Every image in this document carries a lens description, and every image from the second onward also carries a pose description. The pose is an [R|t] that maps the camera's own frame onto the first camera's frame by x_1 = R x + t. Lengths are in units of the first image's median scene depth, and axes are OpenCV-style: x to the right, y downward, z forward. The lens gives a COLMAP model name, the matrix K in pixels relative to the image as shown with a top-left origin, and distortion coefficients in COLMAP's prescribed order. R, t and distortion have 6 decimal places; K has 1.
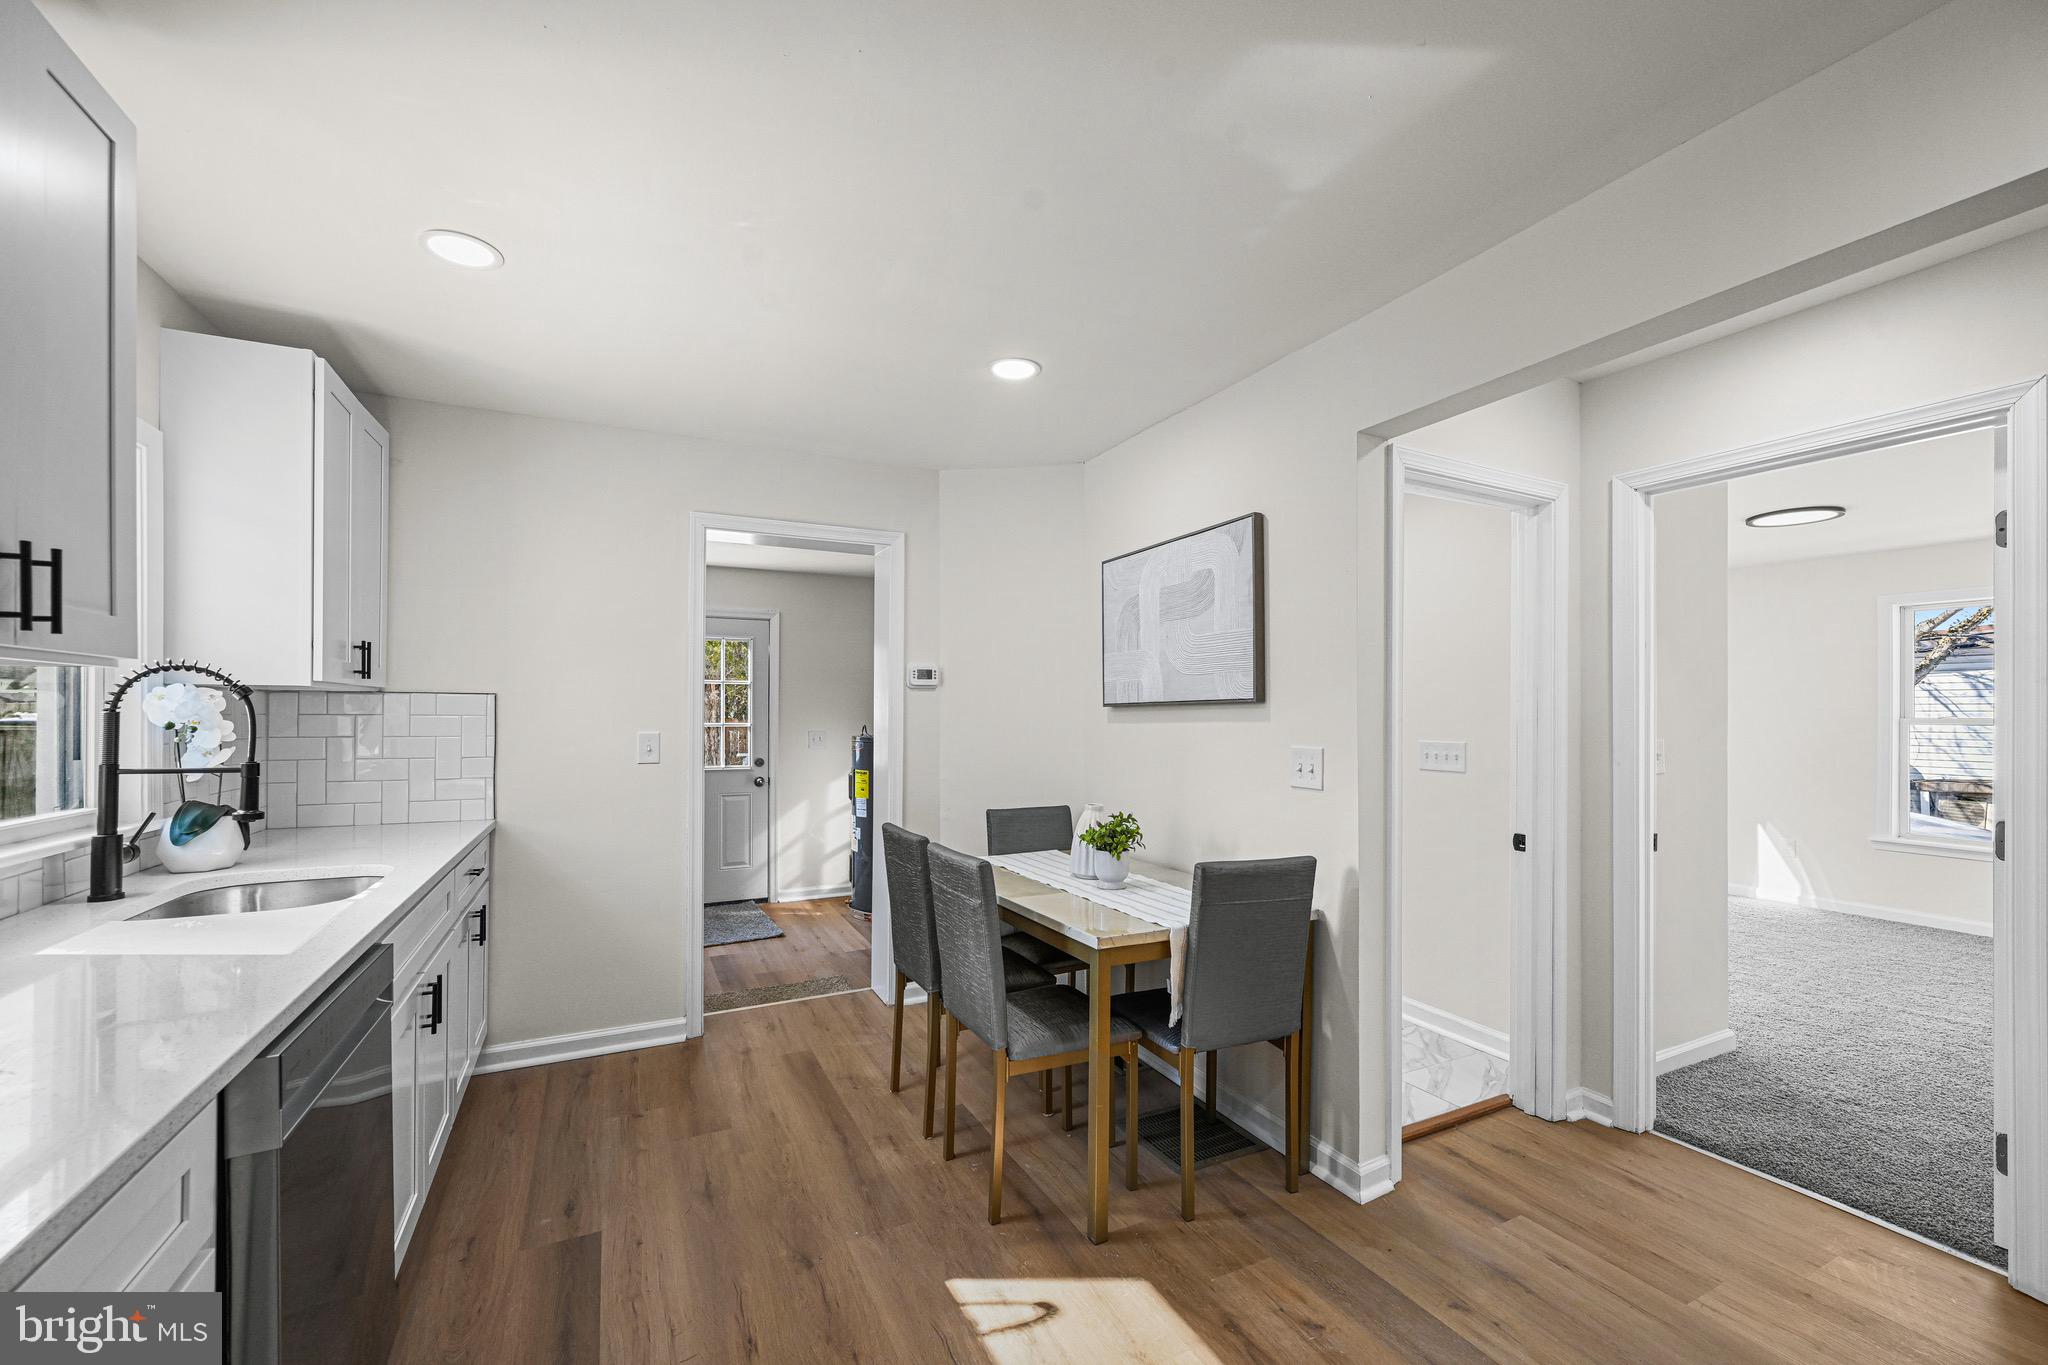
lens RADIAL K [[817.2, 0, 1021.9], [0, 817.2, 704.5], [0, 0, 1]] dist [0.000119, 0.000344]
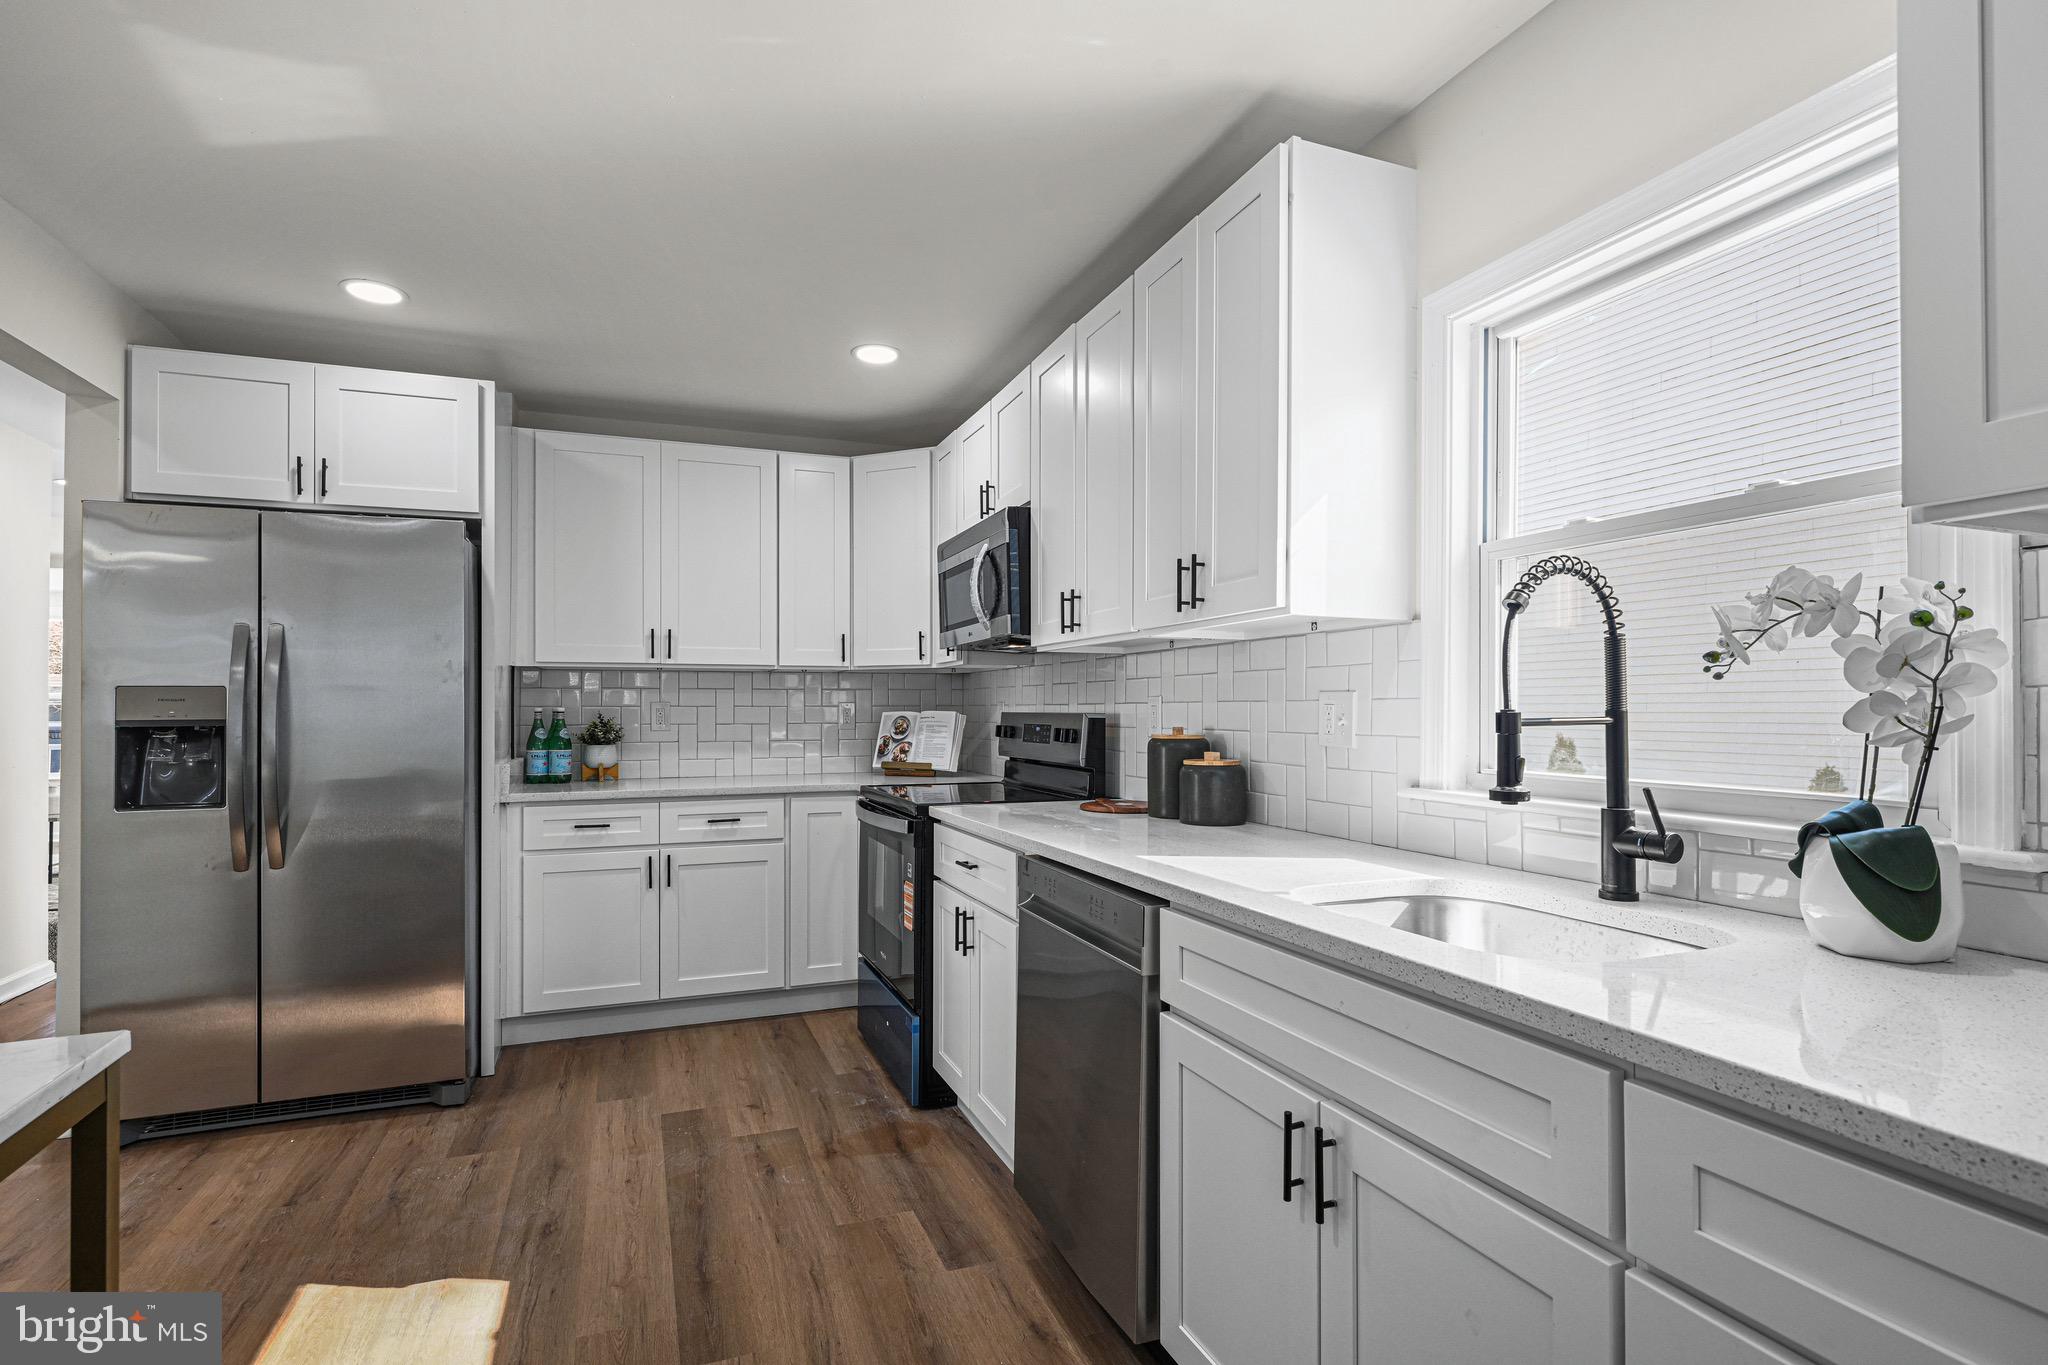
lens RADIAL K [[997.3, 0, 1028.0], [0, 997.3, 699.1], [0, 0, 1]] dist [-0.001297, 0.000010]
pose [[-0.996179, -0.003707, 0.087253, -0.536737], [-0.005812, 0.999698, -0.023884, 0.068688], [-0.087138, -0.024300, -0.995900, 1.523548]]
